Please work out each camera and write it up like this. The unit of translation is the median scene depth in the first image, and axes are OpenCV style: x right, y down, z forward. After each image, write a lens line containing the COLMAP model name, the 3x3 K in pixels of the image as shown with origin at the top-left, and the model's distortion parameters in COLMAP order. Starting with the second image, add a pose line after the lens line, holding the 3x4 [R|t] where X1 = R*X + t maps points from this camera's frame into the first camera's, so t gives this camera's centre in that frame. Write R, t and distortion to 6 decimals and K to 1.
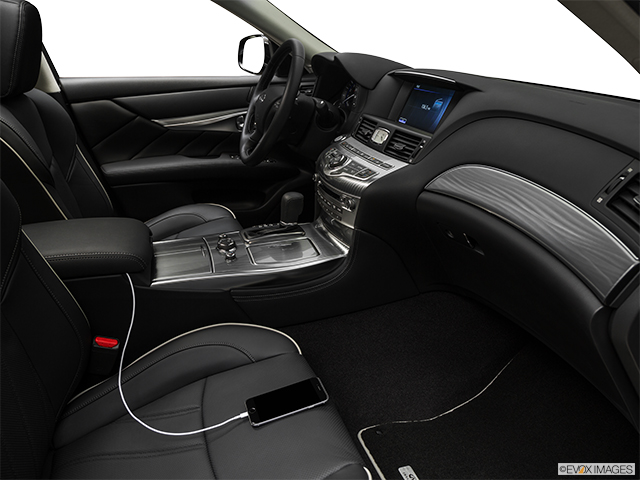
lens RADIAL K [[432.7, 0, 320.0], [0, 432.7, 240.0], [0, 0, 1]] dist [-0.084841, 0.001513]
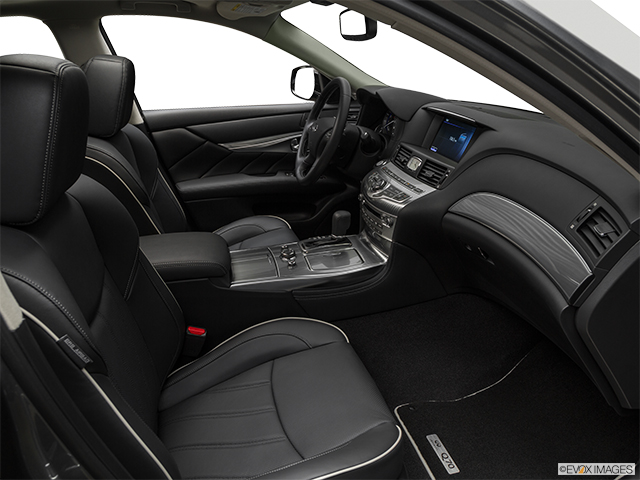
lens RADIAL K [[432.7, 0, 320.0], [0, 432.7, 240.0], [0, 0, 1]] dist [-0.084841, 0.001513]
pose [[0.994619, -0.000829, -0.103601, 0.002130], [0.000481, 0.999994, -0.003386, -0.023721], [0.103603, 0.003318, 0.994613, -0.210543]]
